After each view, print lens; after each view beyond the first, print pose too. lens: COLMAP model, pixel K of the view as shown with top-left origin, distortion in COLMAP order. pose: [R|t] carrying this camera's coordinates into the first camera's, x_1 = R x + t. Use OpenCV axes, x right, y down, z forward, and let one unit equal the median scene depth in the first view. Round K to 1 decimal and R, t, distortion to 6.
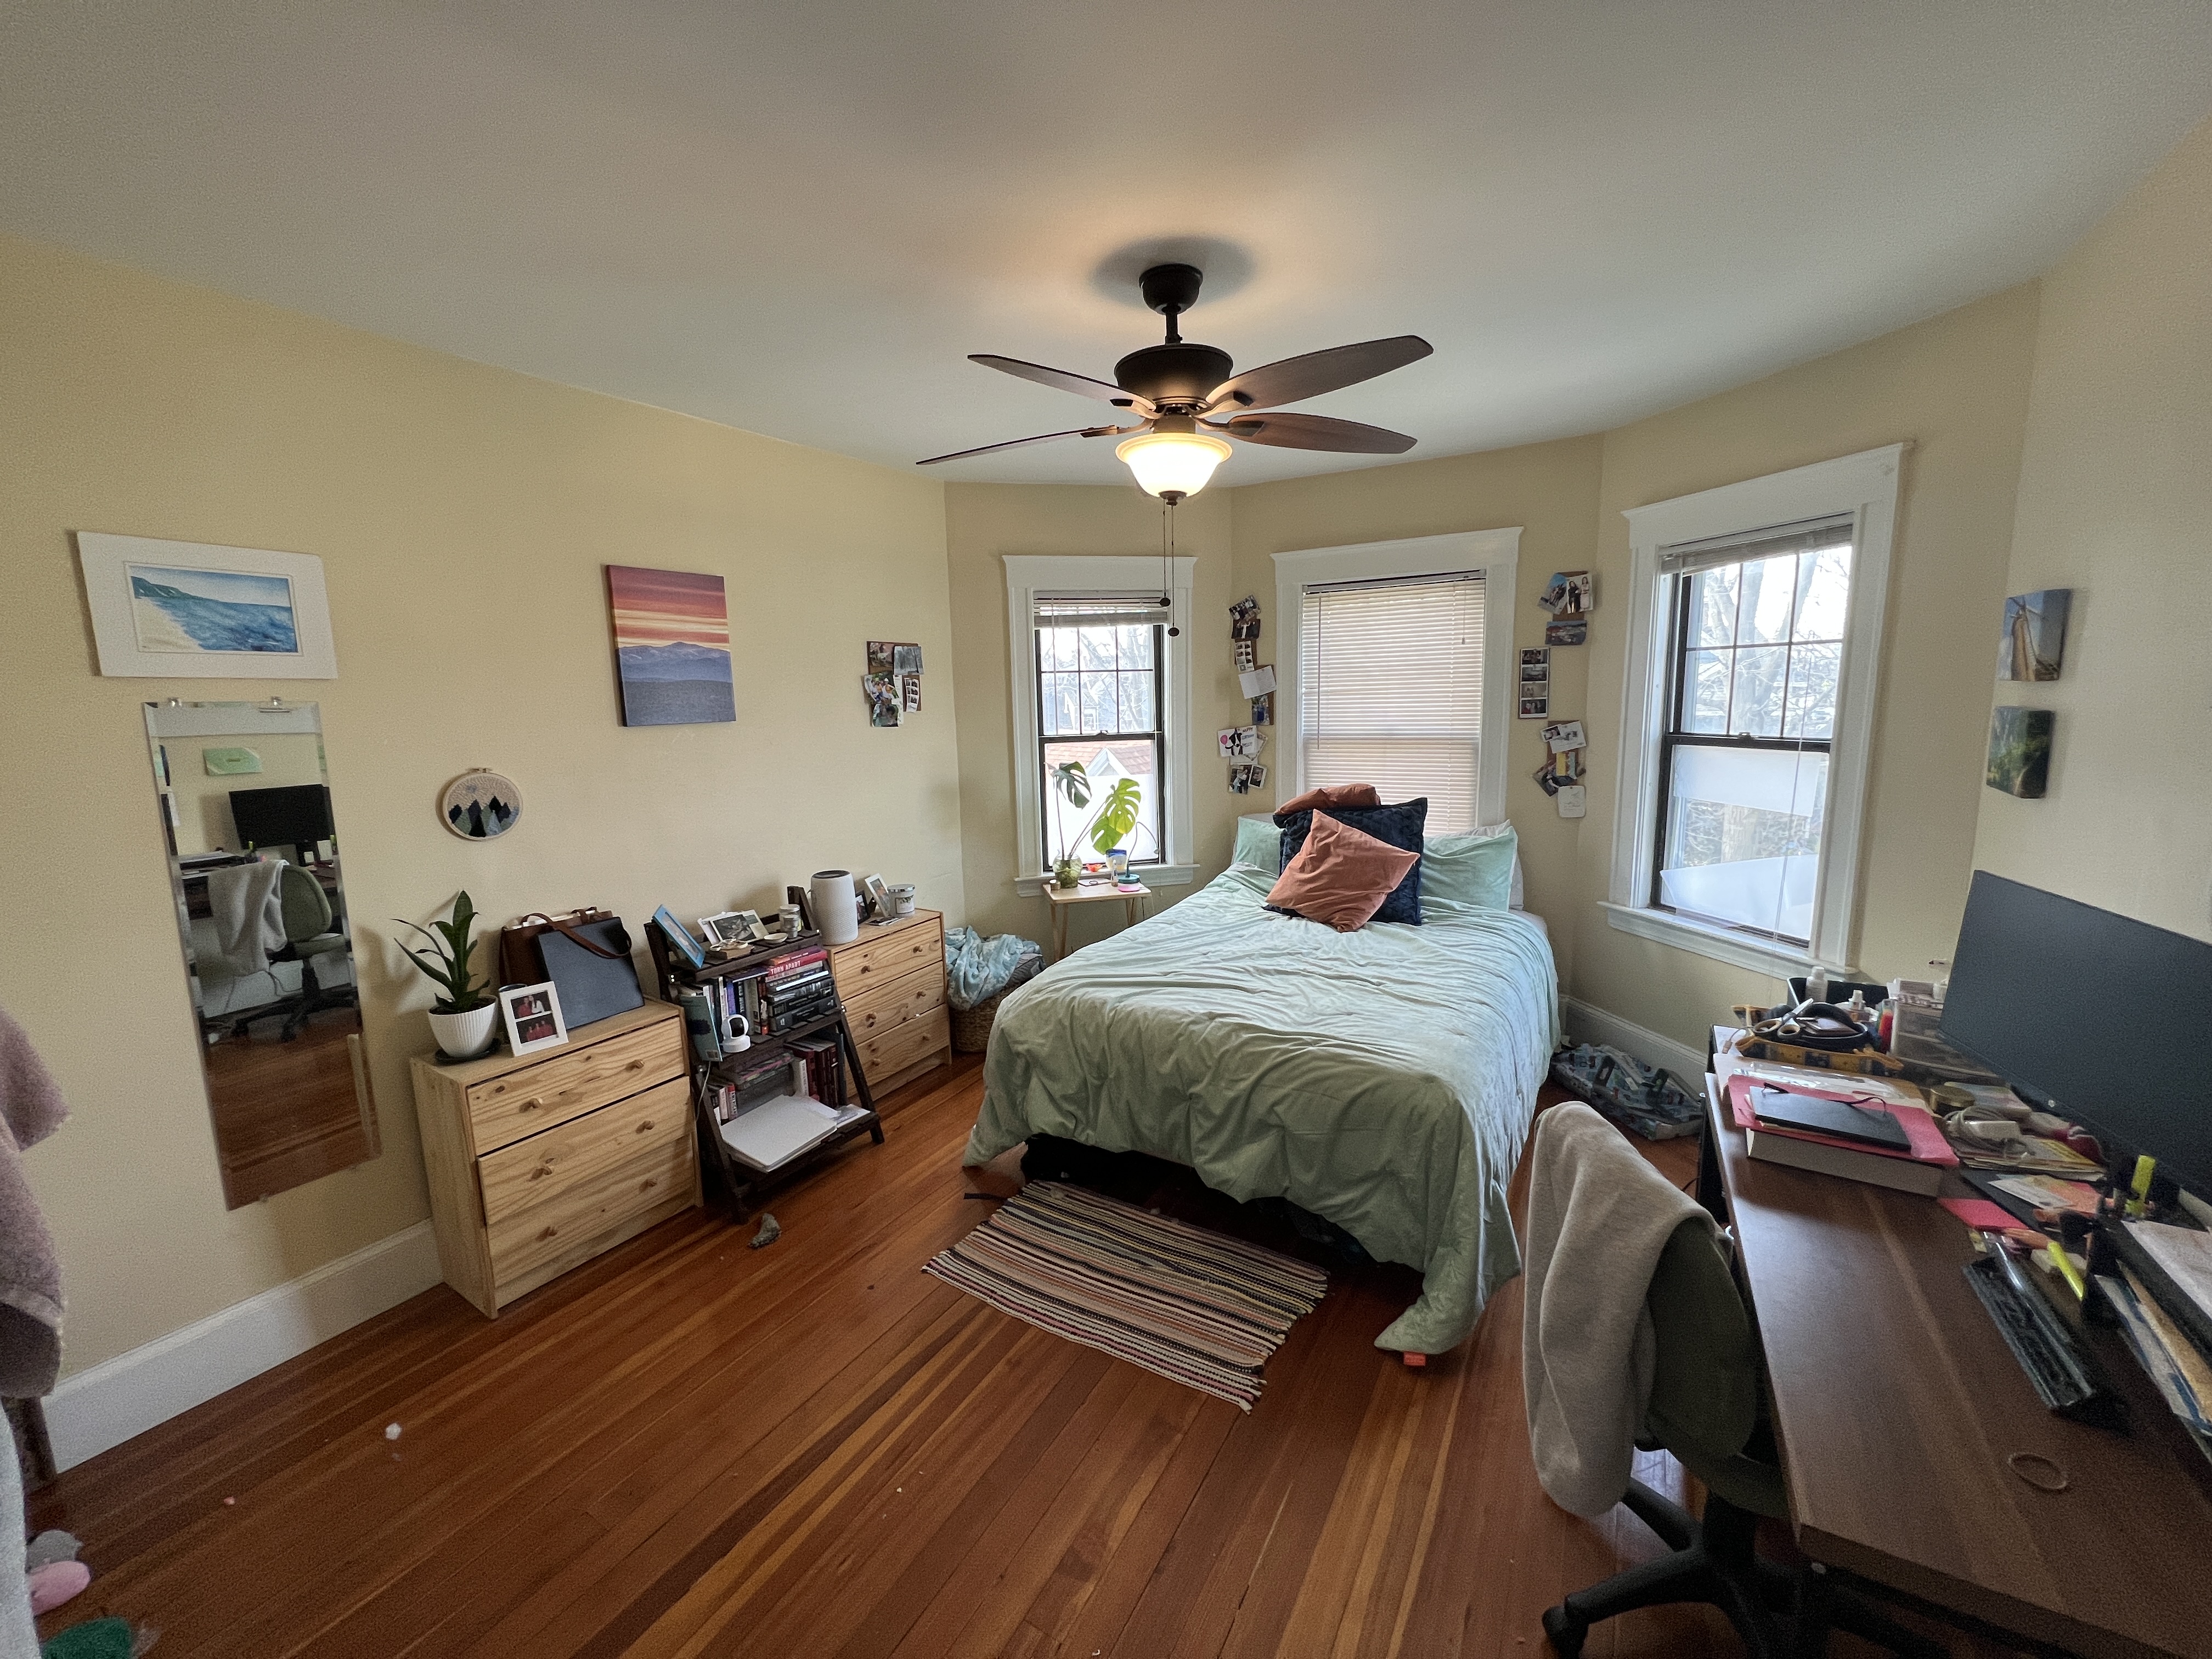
lens RADIAL K [[880.7, 0, 1101.9], [0, 880.7, 829.4], [0, 0, 1]] dist [-0.002955, 0.000336]
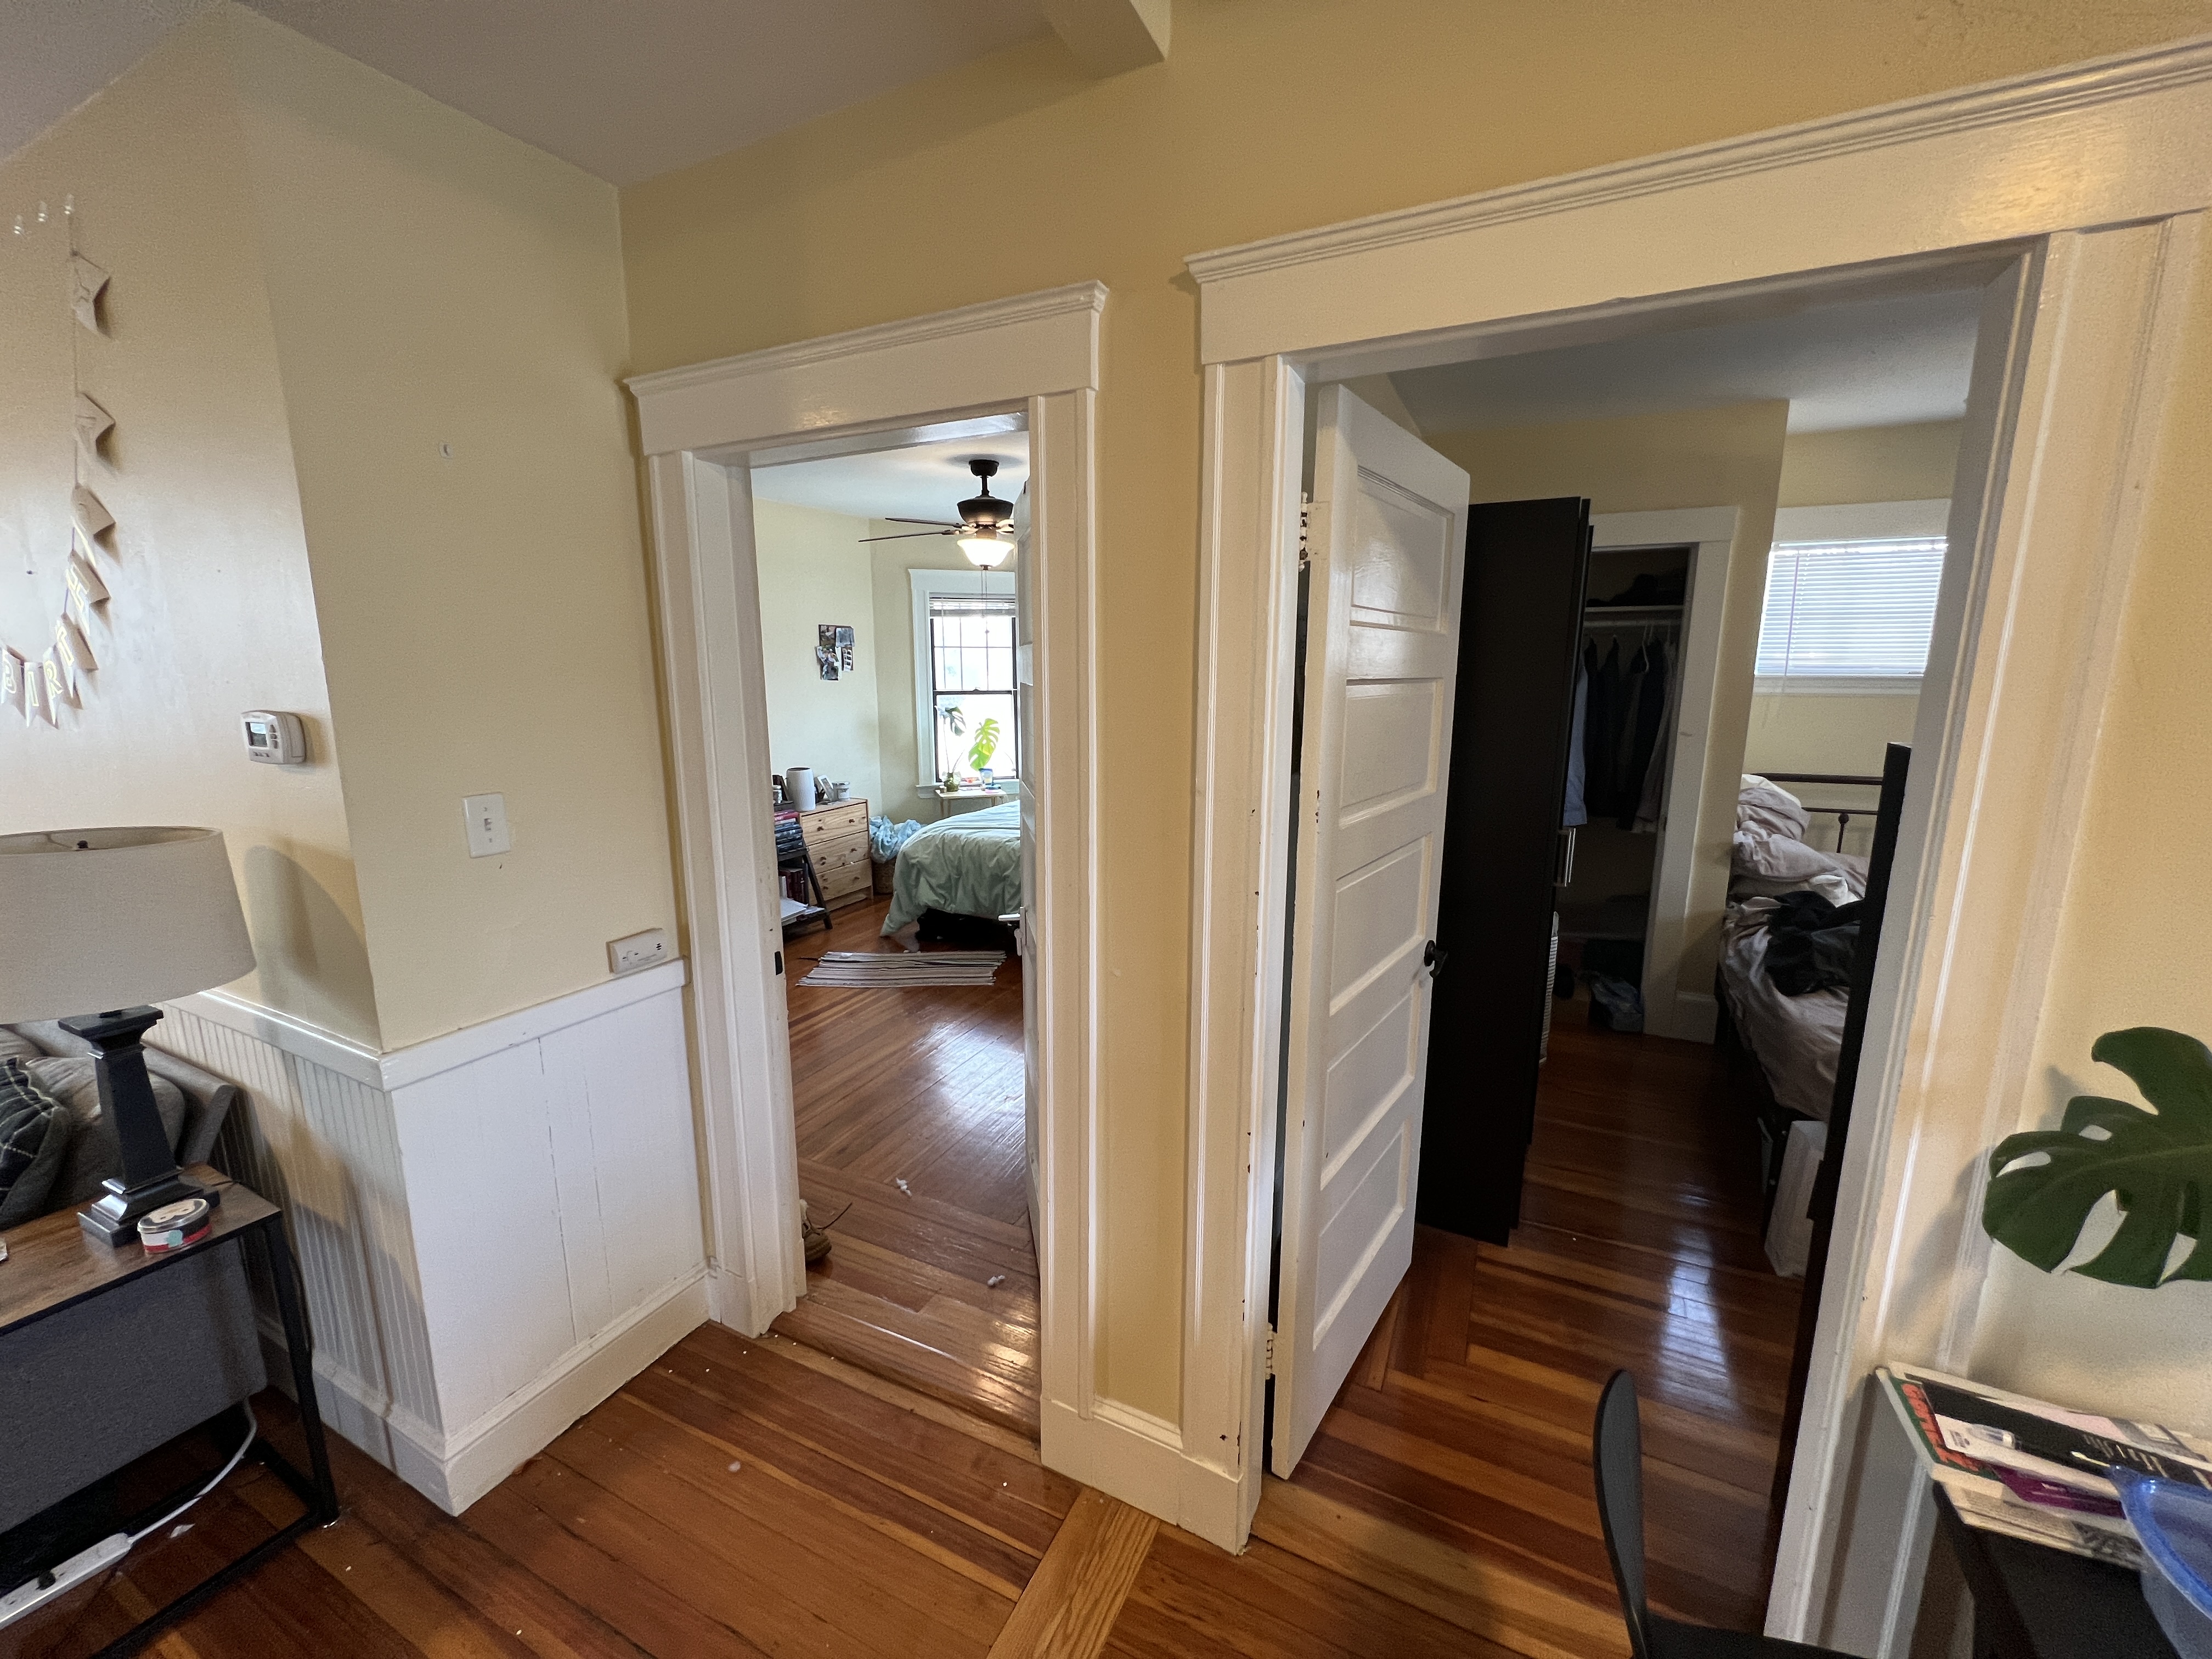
lens RADIAL K [[880.7, 0, 1101.9], [0, 880.7, 829.4], [0, 0, 1]] dist [-0.002955, 0.000336]
pose [[0.995678, 0.008503, 0.092480, 0.089453], [-0.011318, 0.999487, 0.029956, 0.094700], [-0.092178, -0.030873, 0.995264, -0.597928]]
